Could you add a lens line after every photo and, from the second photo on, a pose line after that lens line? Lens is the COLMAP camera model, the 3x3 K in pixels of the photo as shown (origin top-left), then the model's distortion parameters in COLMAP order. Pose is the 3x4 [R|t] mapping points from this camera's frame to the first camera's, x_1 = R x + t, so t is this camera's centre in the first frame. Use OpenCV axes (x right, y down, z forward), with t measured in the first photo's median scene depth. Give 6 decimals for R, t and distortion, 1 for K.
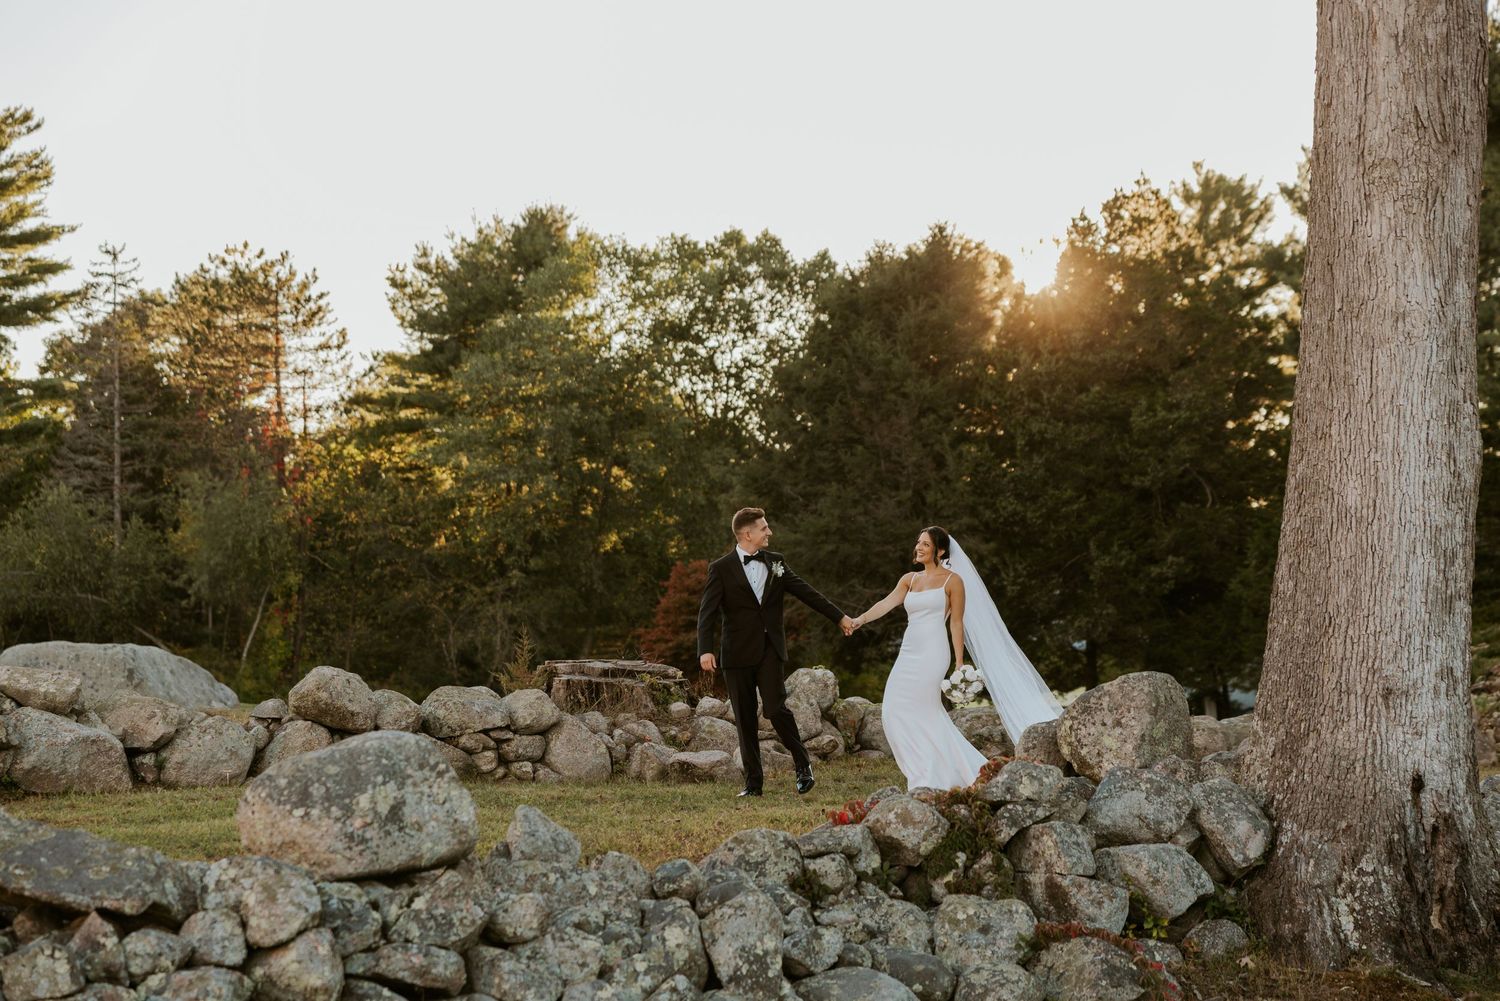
lens RADIAL K [[3080.8, 0, 746.5], [0, 3080.8, 505.7], [0, 0, 1]] dist [-0.029741, 0.000000]
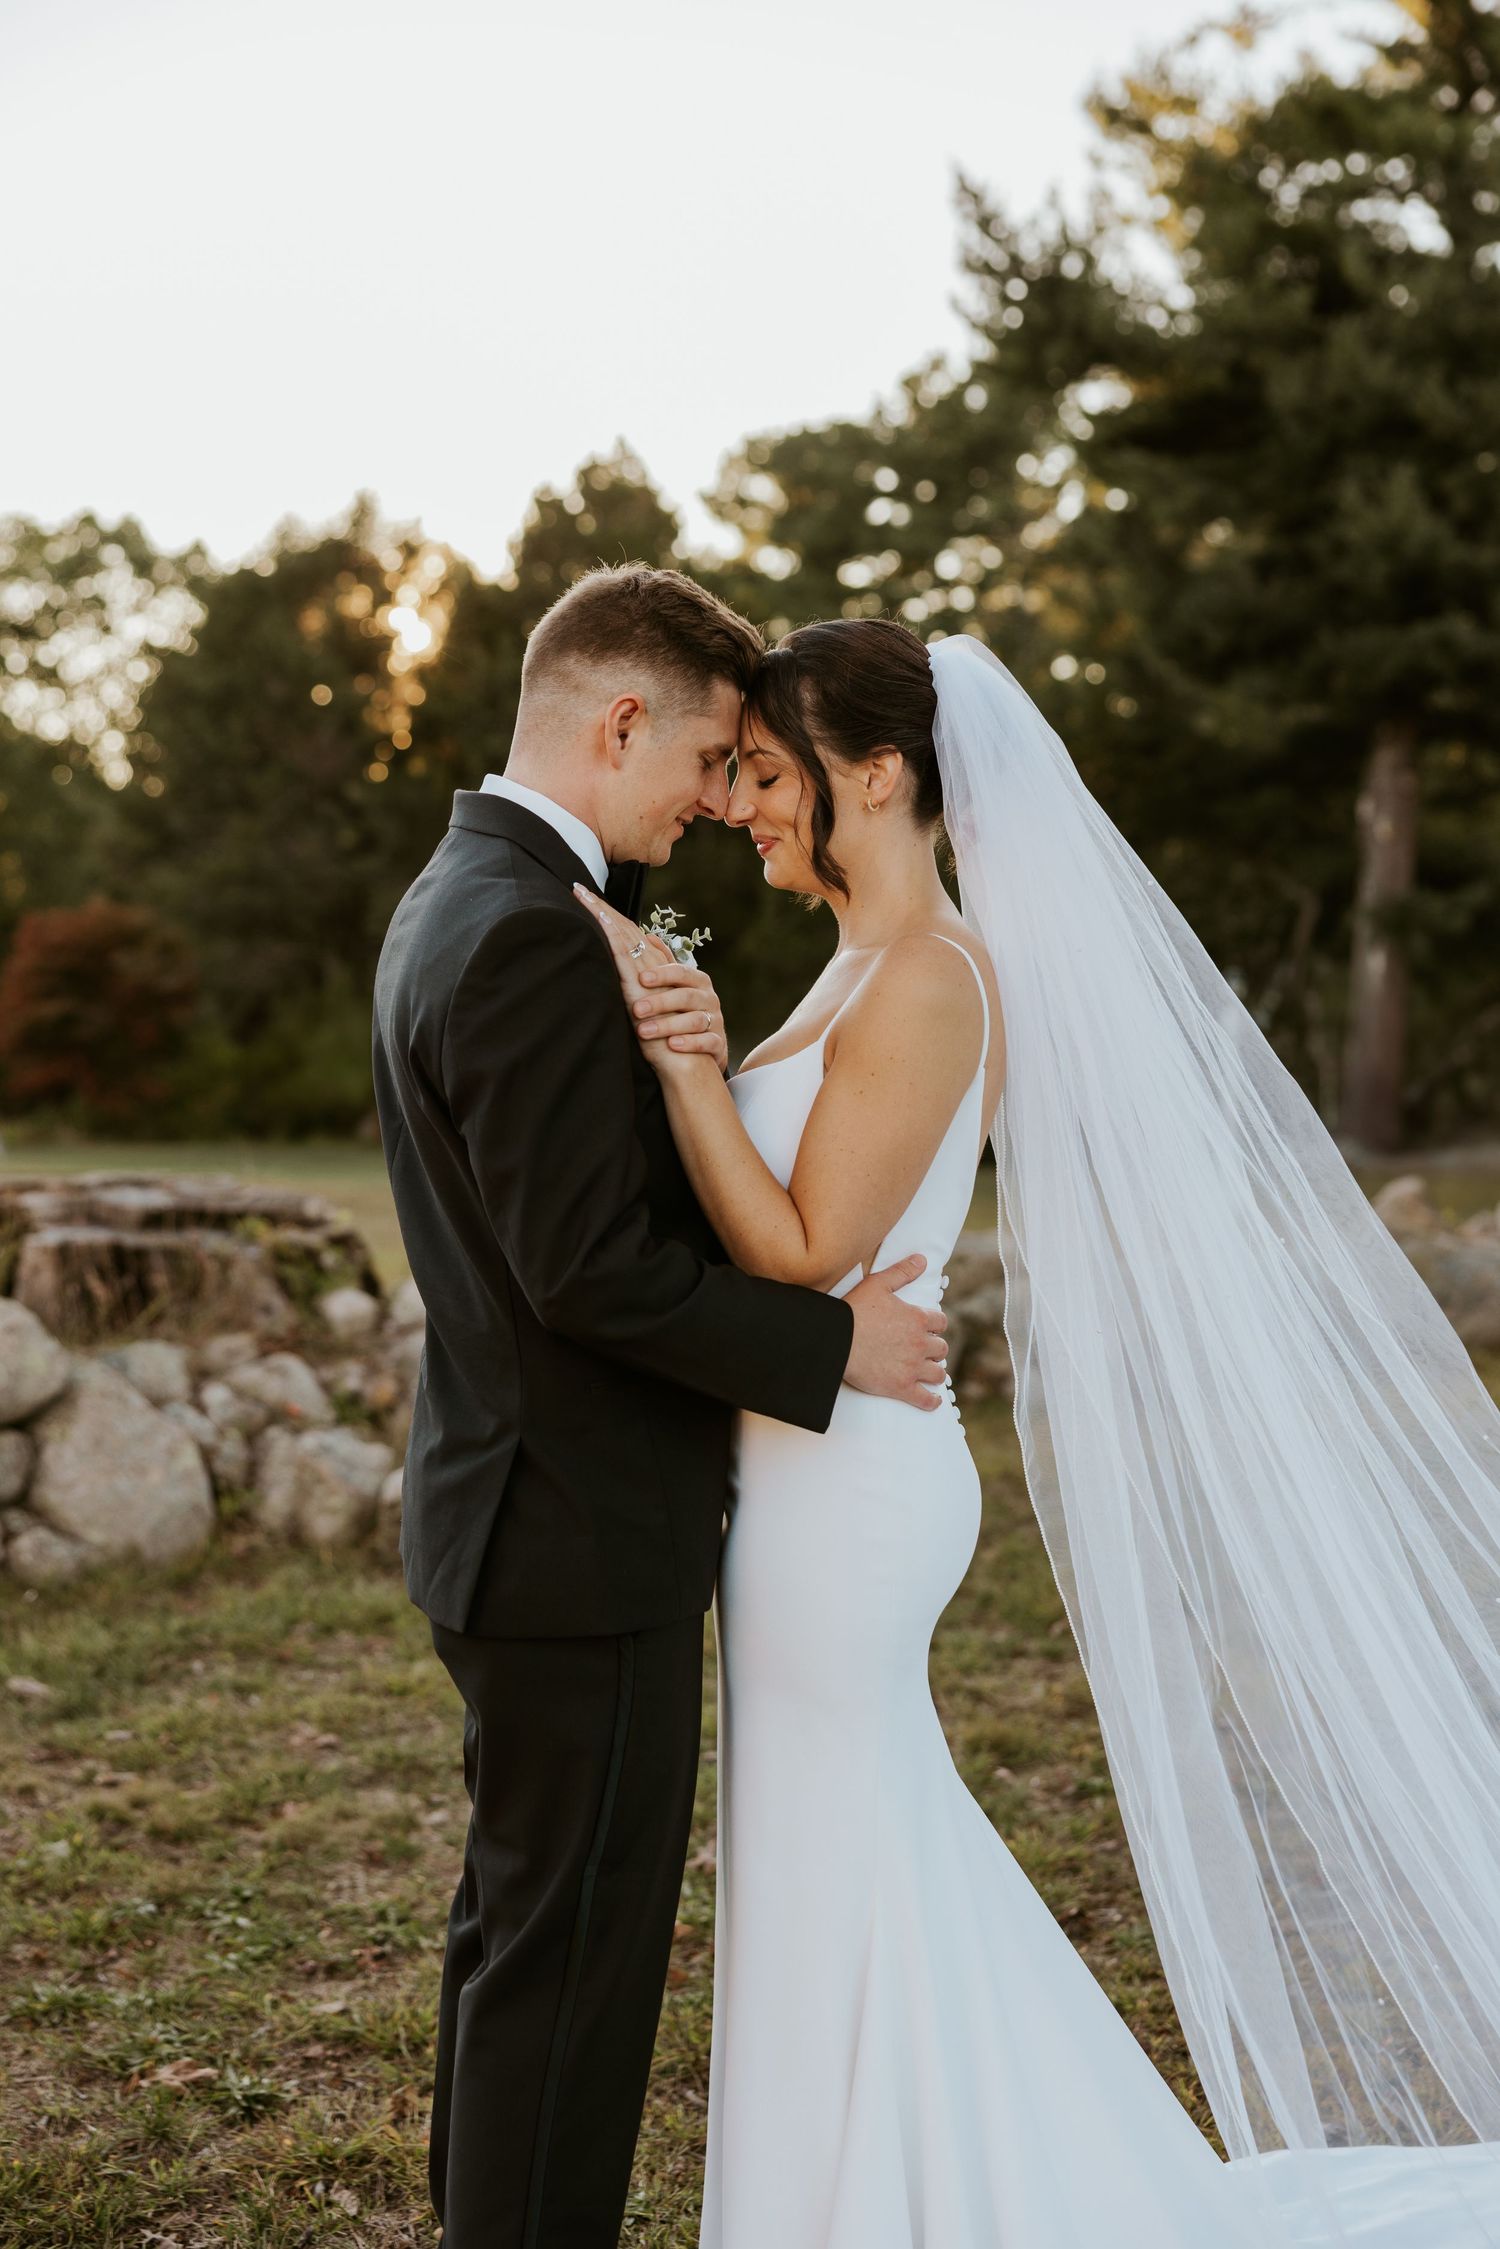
lens RADIAL K [[3456.7, 0, 755.2], [0, 3456.7, 1119.5], [0, 0, 1]] dist [0.008521, 0.000000]
pose [[0.981806, -0.008880, 0.189678, -0.055289], [-0.005827, 0.997026, 0.076840, 0.006661], [-0.189797, -0.076547, 0.978835, 0.559333]]
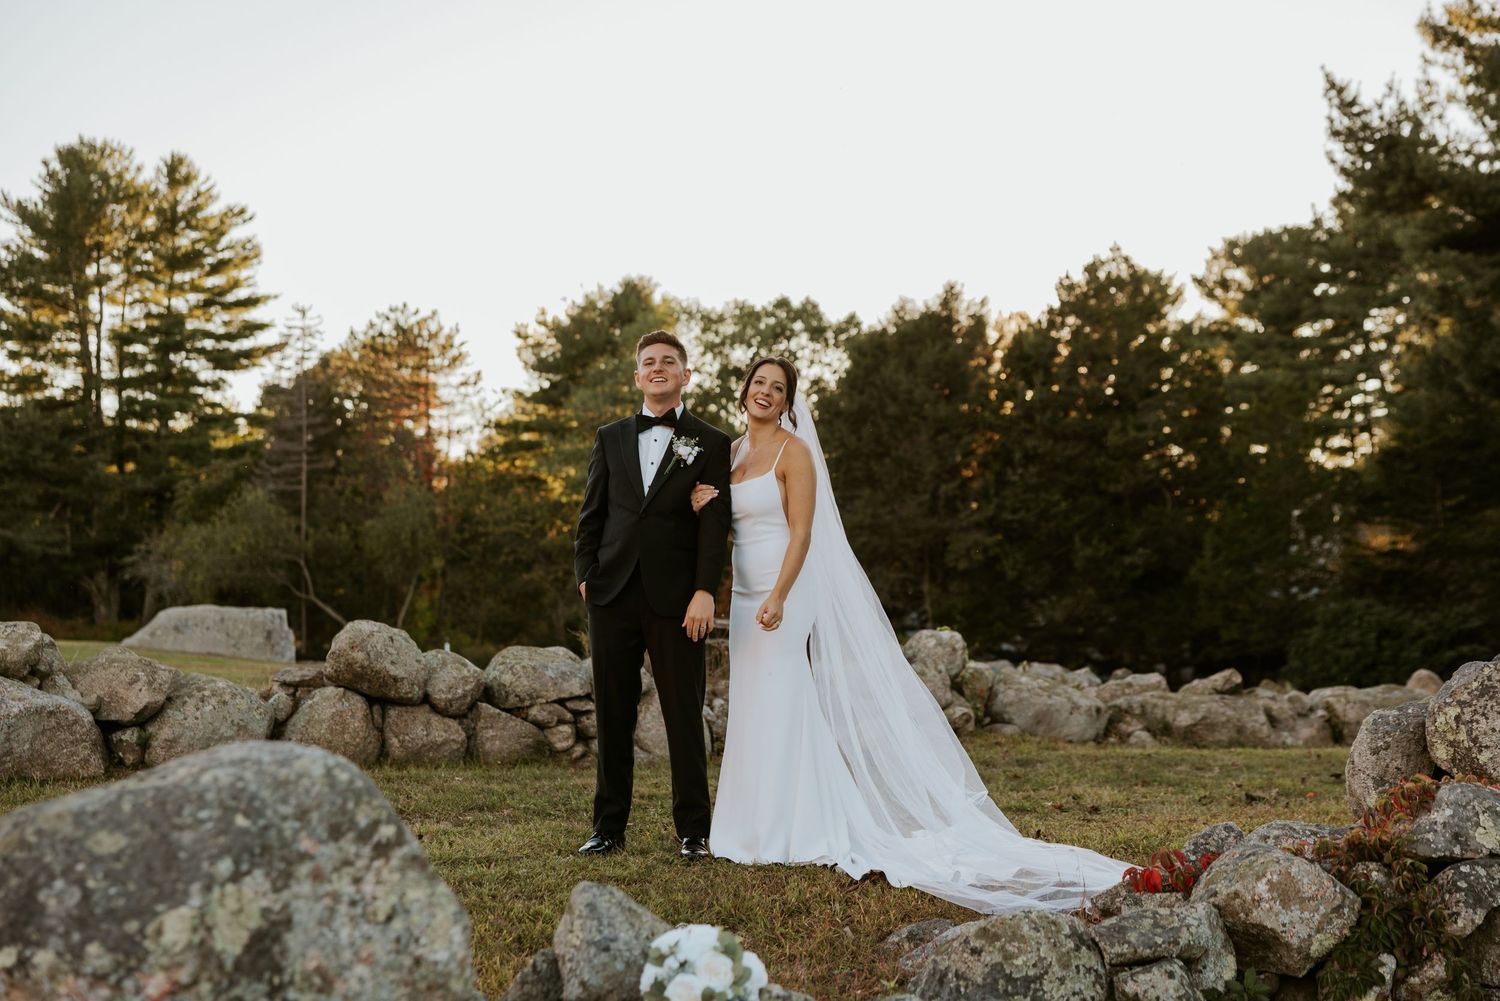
lens RADIAL K [[2305.5, 0, 753.9], [0, 2305.5, 494.6], [0, 0, 1]] dist [0.008521, 0.000000]
pose [[0.999871, 0.008391, -0.013707, -0.023560], [-0.008513, 0.999924, -0.008881, 0.021617], [0.013631, 0.008996, 0.999867, 0.360221]]
